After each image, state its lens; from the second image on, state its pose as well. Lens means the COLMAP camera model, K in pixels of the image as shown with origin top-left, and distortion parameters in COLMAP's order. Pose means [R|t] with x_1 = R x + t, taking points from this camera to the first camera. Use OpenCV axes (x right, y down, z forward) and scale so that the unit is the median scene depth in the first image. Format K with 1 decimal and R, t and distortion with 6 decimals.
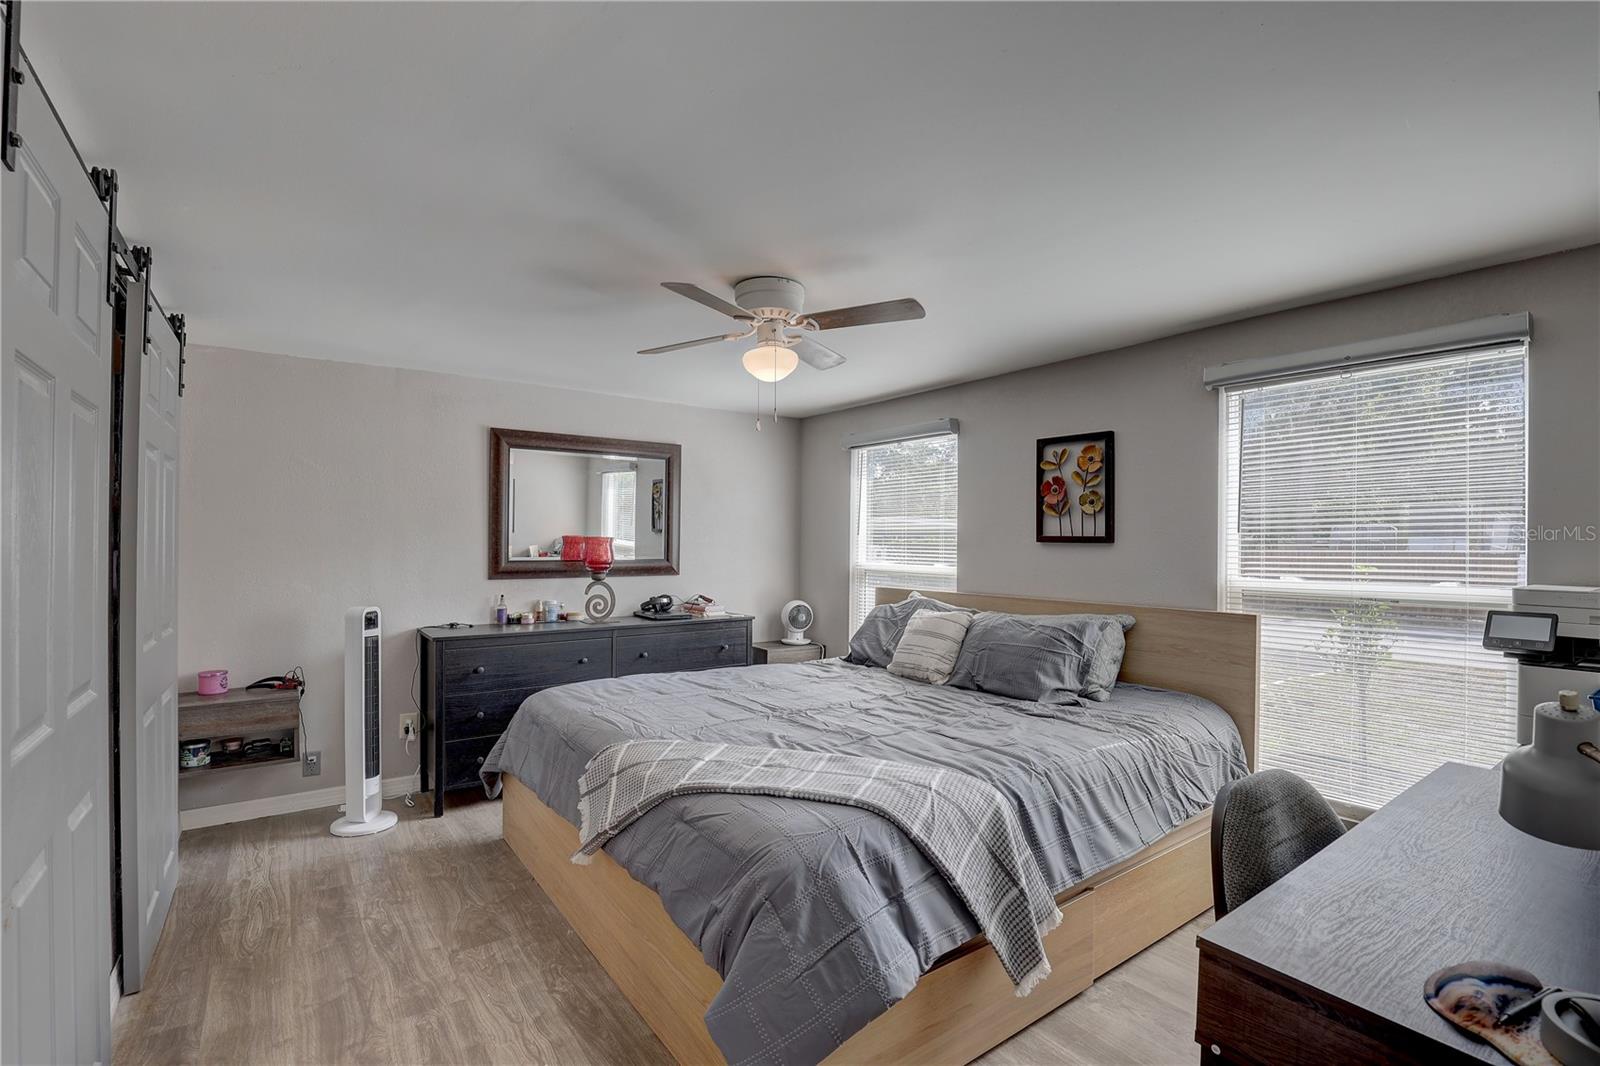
lens RADIAL K [[731.9, 0, 803.6], [0, 731.9, 539.6], [0, 0, 1]] dist [-0.019818, 0.000142]
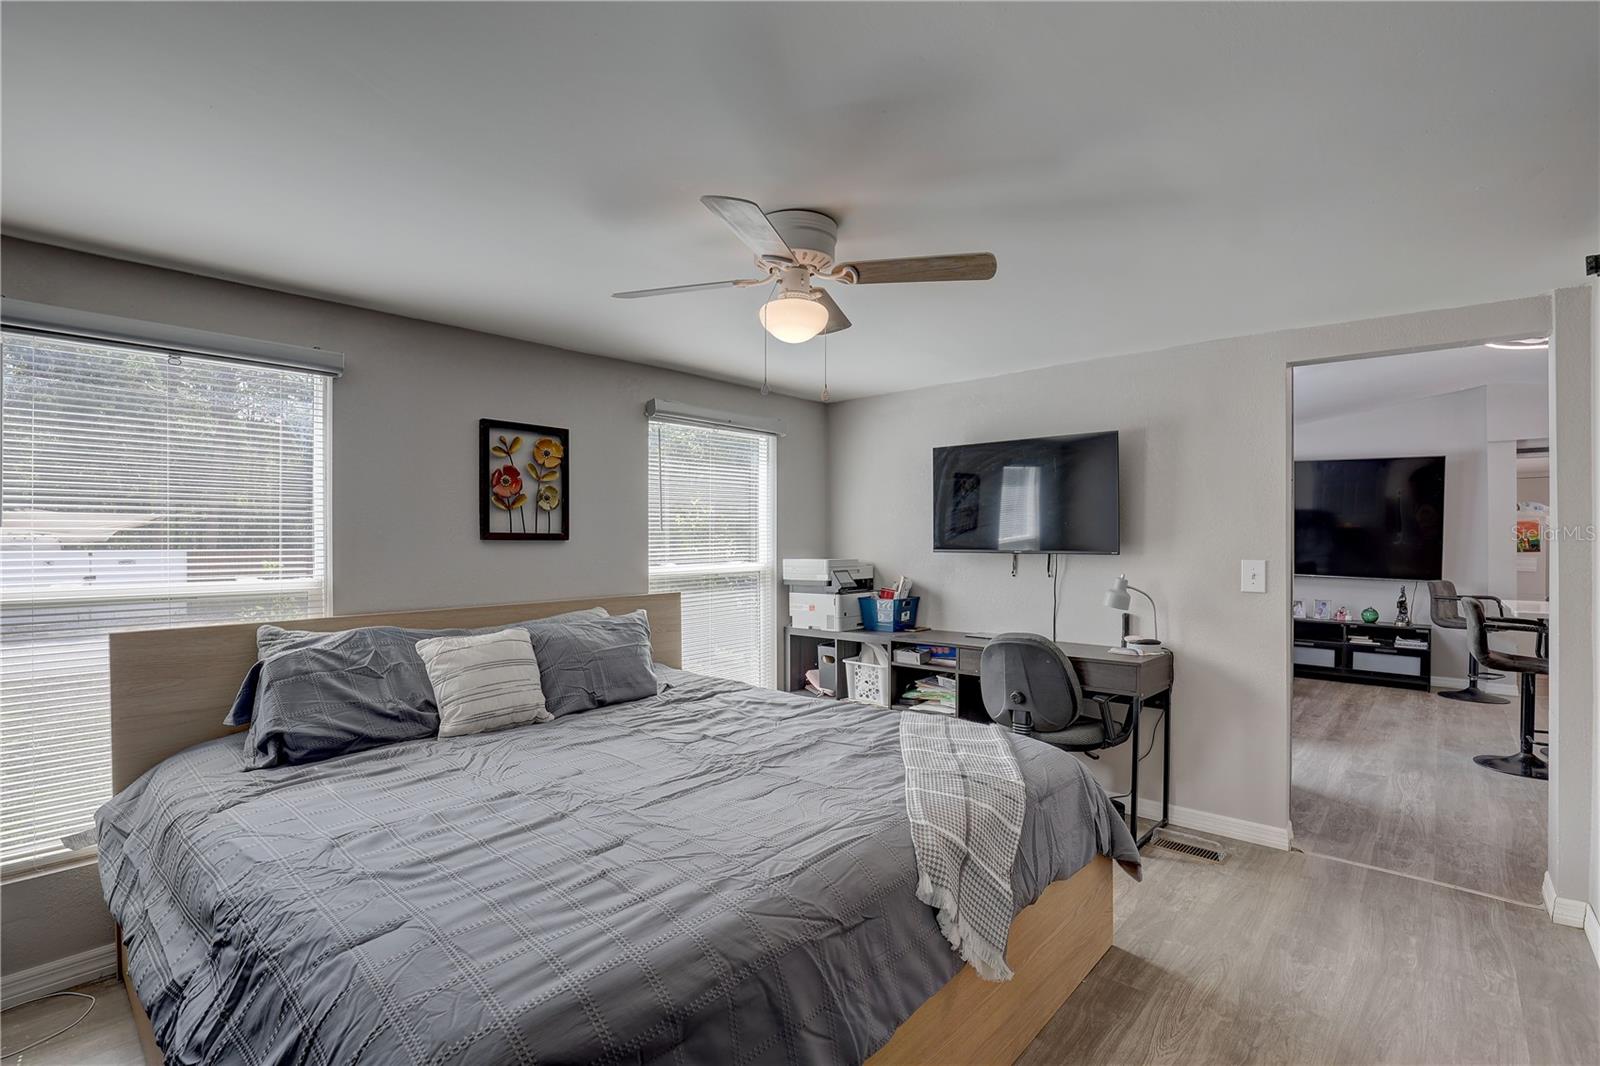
lens RADIAL K [[731.9, 0, 803.6], [0, 731.9, 539.6], [0, 0, 1]] dist [-0.019818, 0.000142]
pose [[-0.201233, -0.003123, 0.979538, -0.624451], [0.001534, 0.999993, 0.003503, 0.001057], [-0.979542, 0.002207, -0.201227, 0.860014]]
